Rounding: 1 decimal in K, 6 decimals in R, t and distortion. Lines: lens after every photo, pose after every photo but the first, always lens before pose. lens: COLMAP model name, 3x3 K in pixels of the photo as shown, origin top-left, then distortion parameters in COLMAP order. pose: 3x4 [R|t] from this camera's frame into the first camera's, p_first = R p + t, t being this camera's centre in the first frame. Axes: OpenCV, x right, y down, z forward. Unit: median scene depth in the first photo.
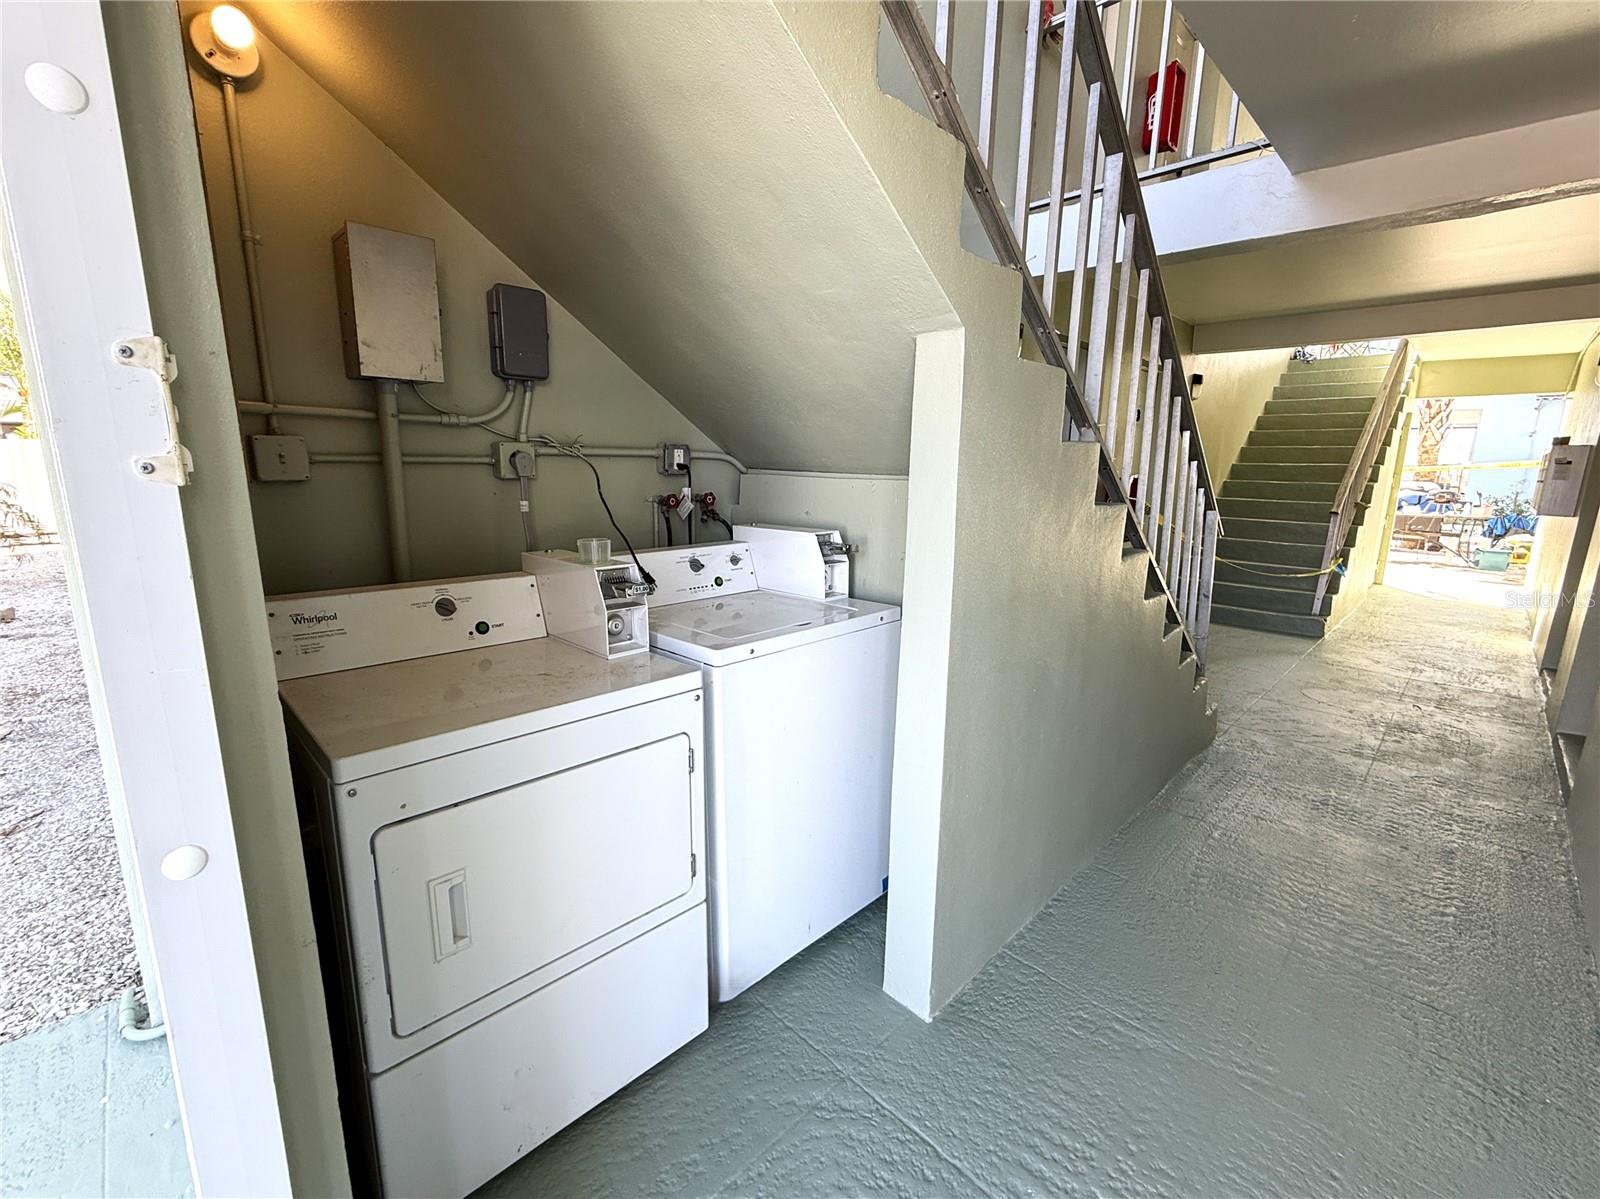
lens RADIAL K [[652.3, 0, 806.6], [0, 652.3, 599.3], [0, 0, 1]] dist [0.000374, 0.000284]
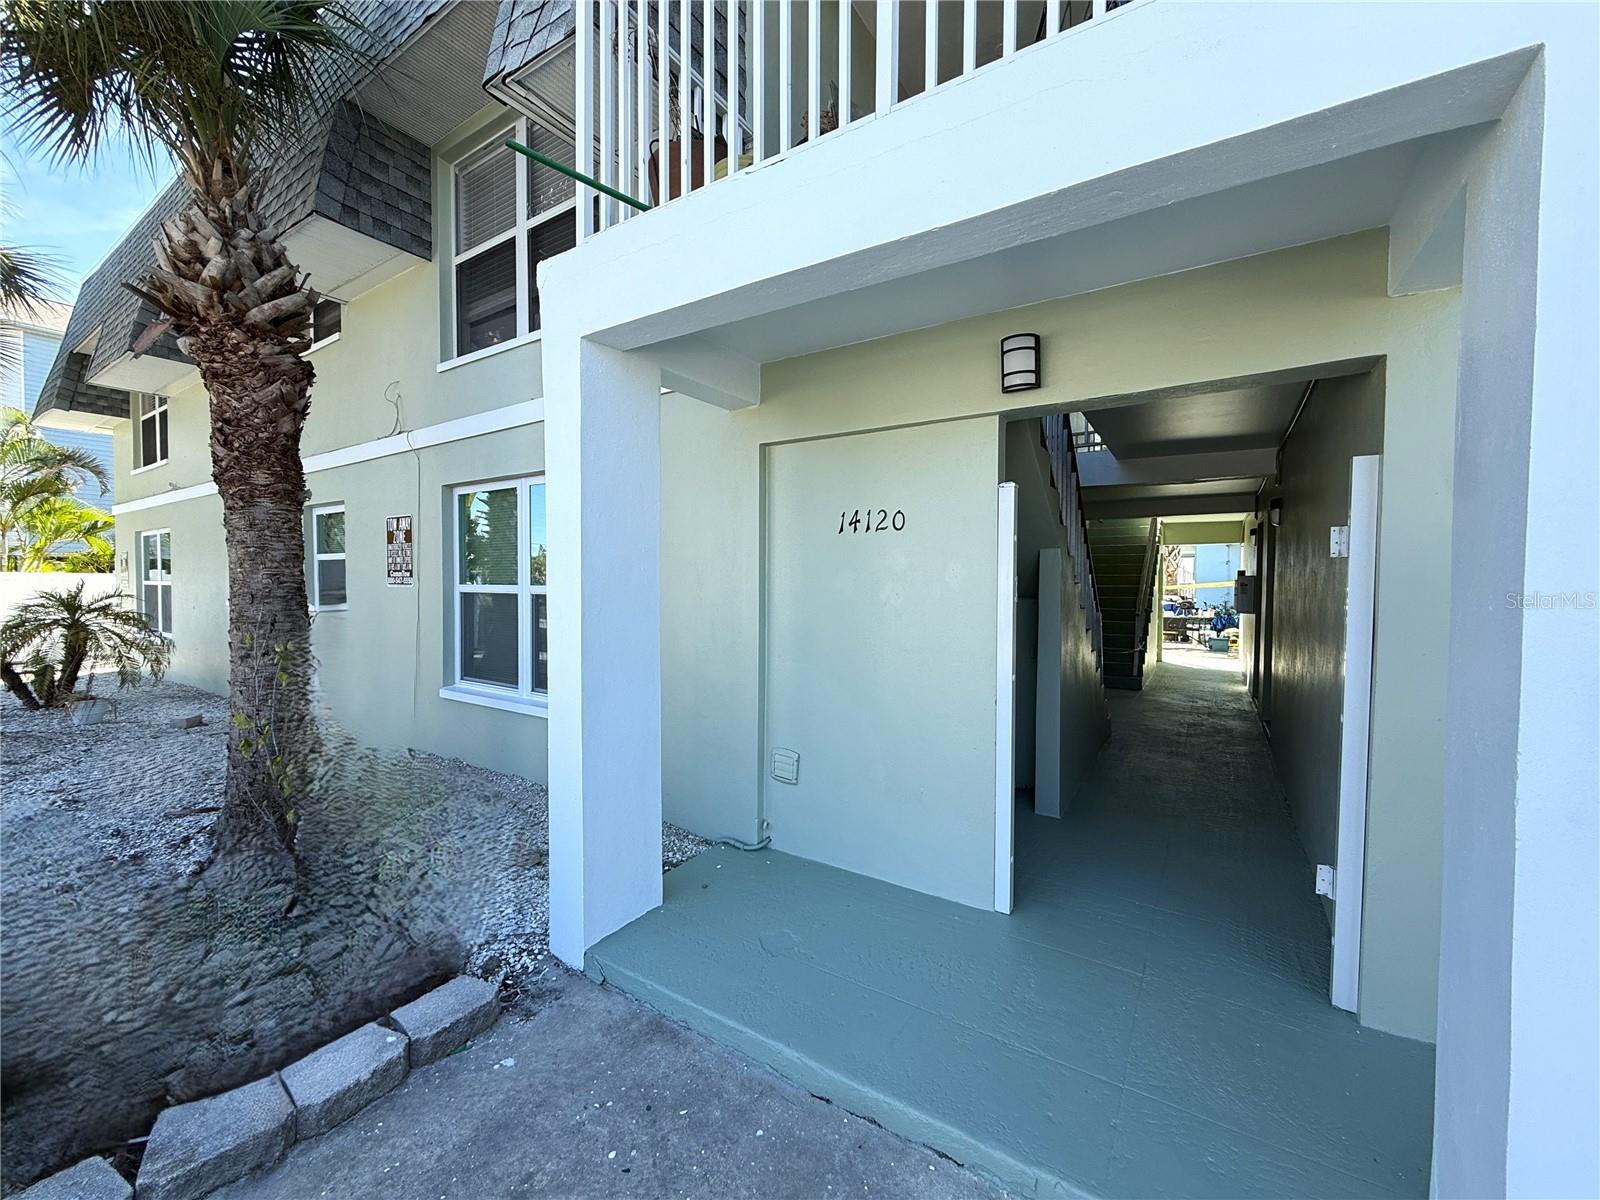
lens RADIAL K [[634.5, 0, 798.0], [0, 634.5, 610.6], [0, 0, 1]] dist [0.027862, 0.000103]
pose [[0.972613, -0.018285, 0.231708, -0.322415], [0.055646, 0.986228, -0.155750, 0.049764], [-0.225669, 0.164378, 0.960236, -0.296221]]
